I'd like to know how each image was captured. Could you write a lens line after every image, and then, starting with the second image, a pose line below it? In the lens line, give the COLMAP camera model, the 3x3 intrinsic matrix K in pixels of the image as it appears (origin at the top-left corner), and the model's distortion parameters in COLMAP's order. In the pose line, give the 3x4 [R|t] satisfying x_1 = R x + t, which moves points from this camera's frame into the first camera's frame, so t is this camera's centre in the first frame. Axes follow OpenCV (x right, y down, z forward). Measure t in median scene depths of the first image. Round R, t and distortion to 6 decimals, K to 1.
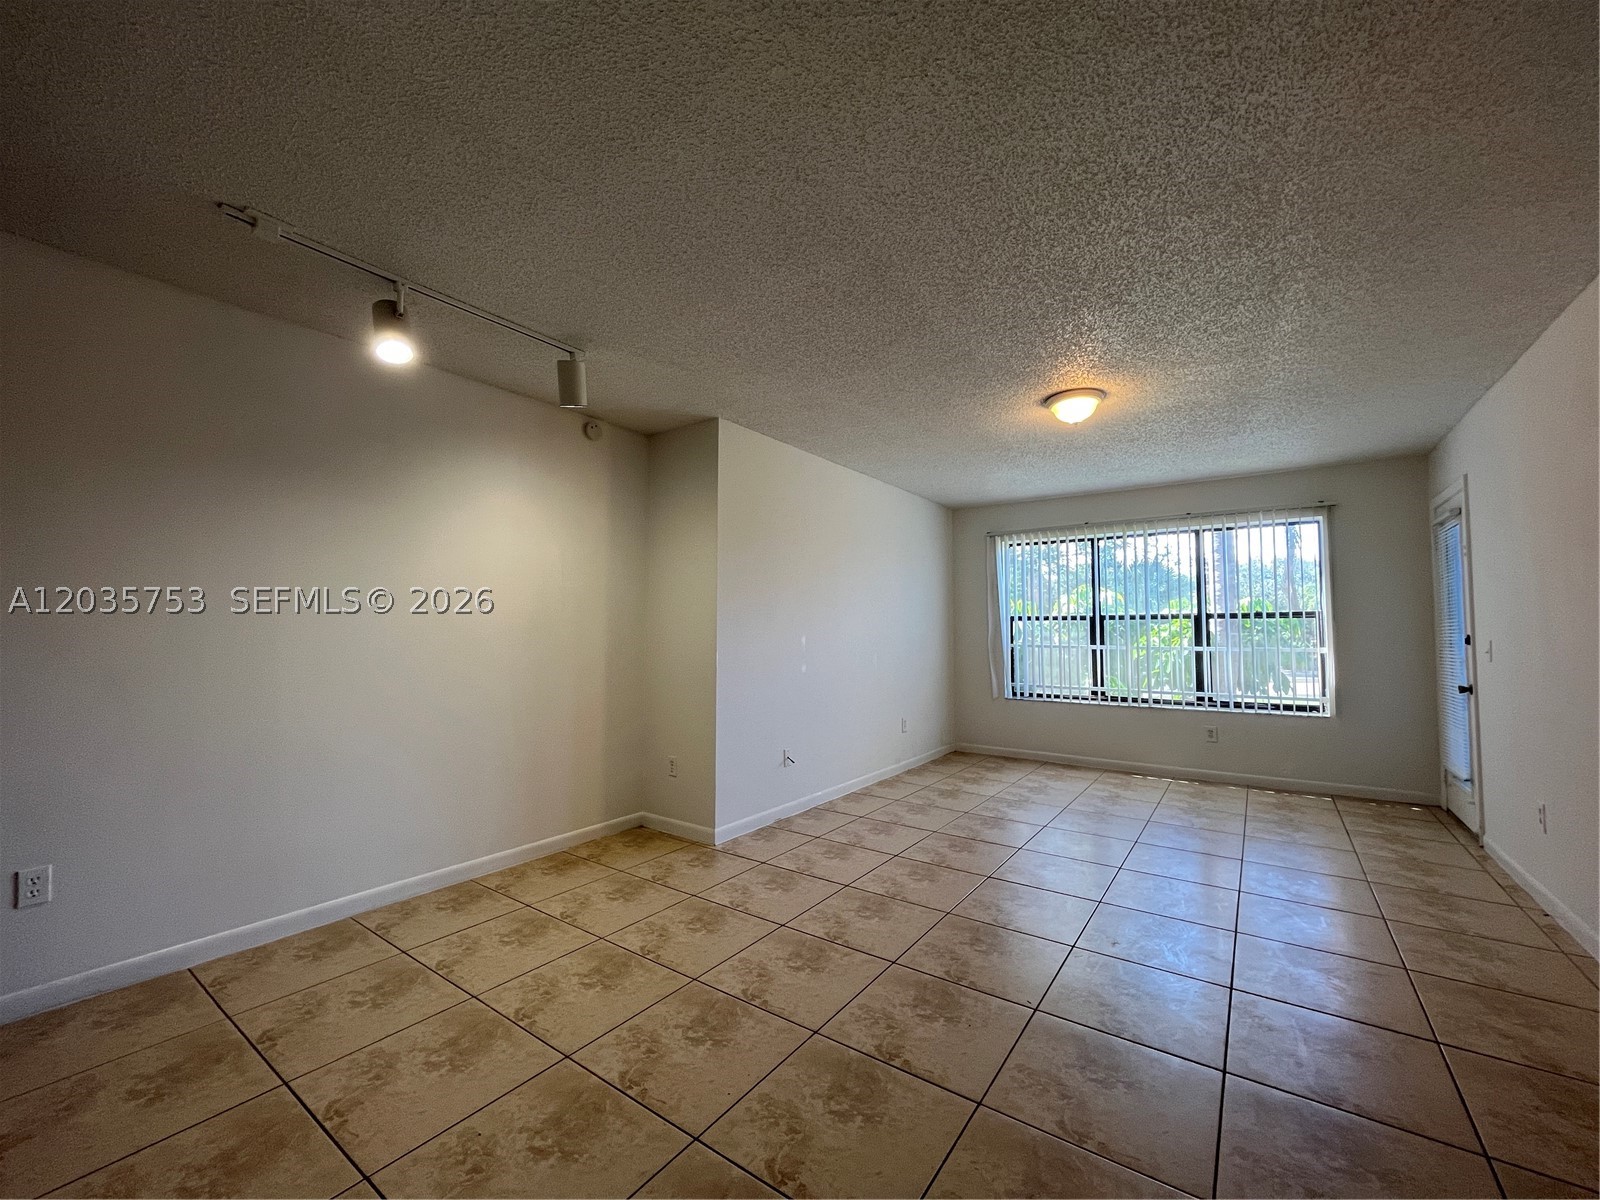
lens RADIAL K [[652.4, 0, 790.3], [0, 652.4, 607.9], [0, 0, 1]] dist [-0.002905, -0.000591]
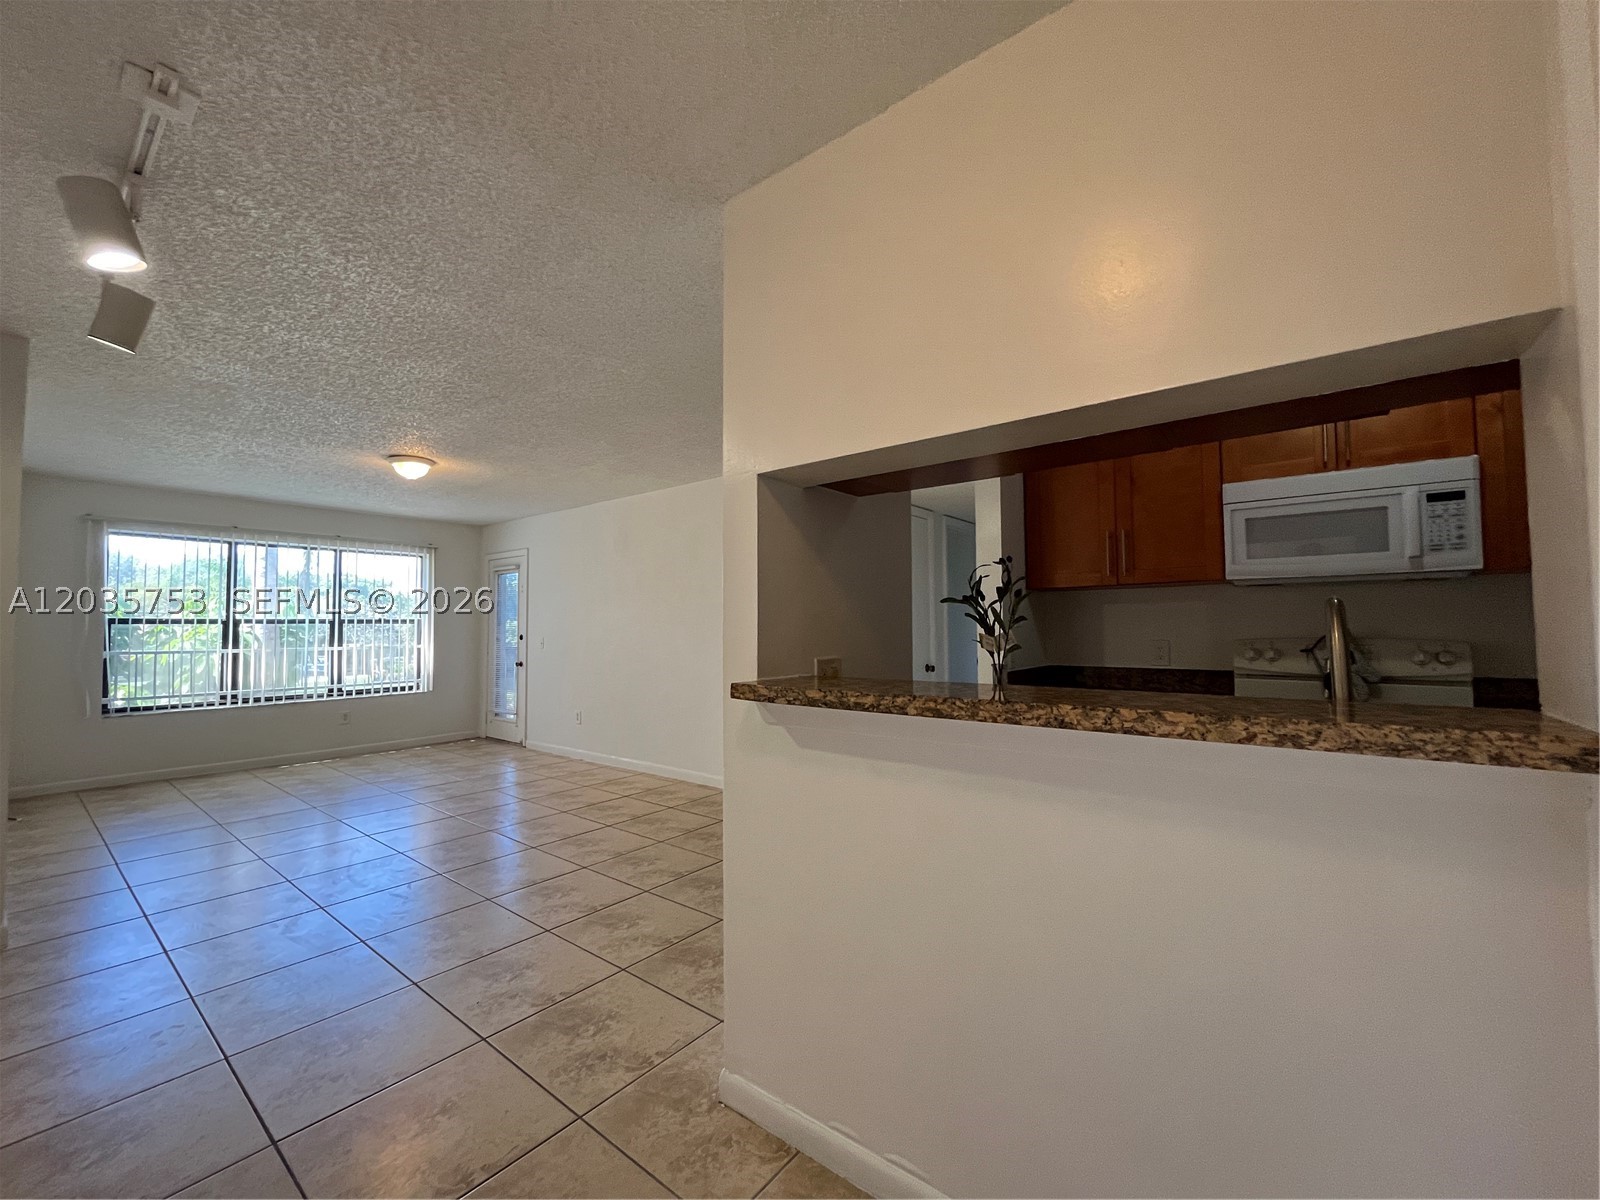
lens RADIAL K [[652.4, 0, 795.3], [0, 652.4, 598.3], [0, 0, 1]] dist [-0.002905, -0.000591]
pose [[0.034688, 0.038078, 0.998673, -0.661740], [-0.031122, 0.998830, -0.037004, -0.014333], [-0.998913, -0.029797, 0.035833, 0.132205]]
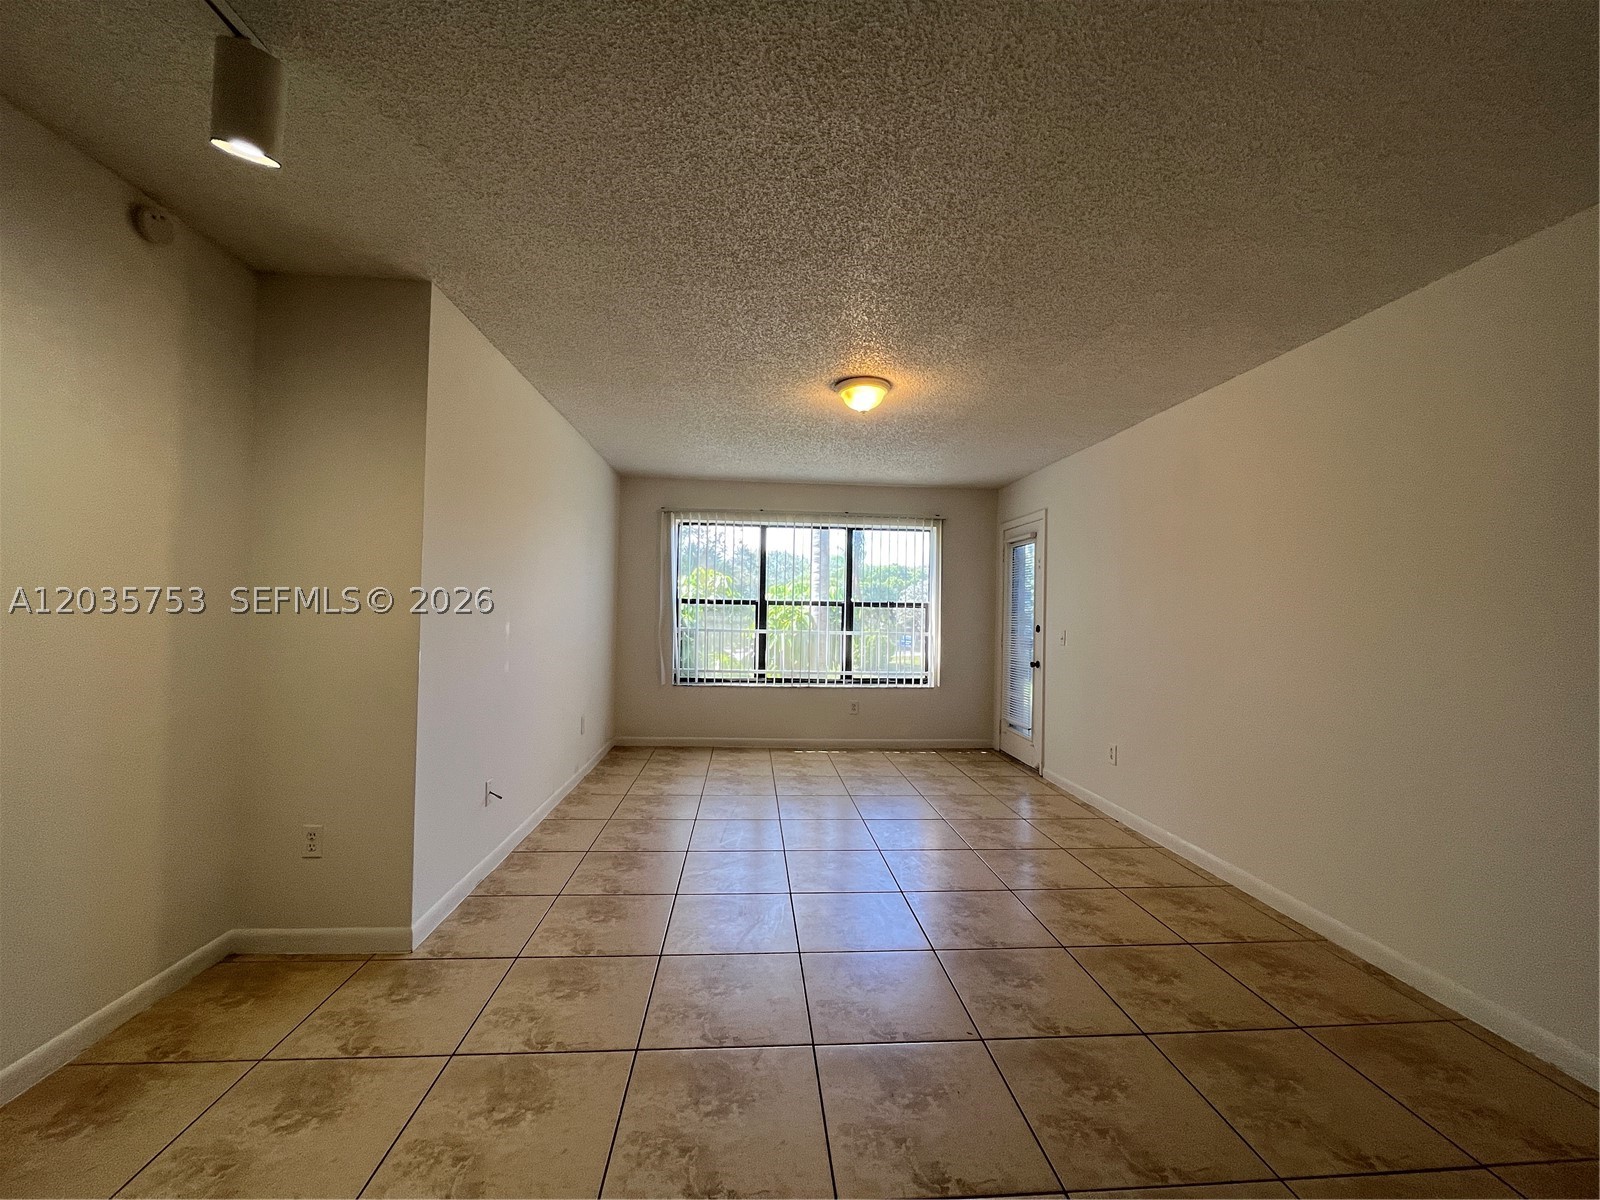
lens RADIAL K [[652.4, 0, 788.9], [0, 652.4, 601.2], [0, 0, 1]] dist [-0.002905, -0.000591]
pose [[0.758900, 0.023160, 0.650795, -0.222940], [-0.041938, 0.999031, 0.013352, -0.004084], [-0.649855, -0.037425, 0.759136, 0.245289]]
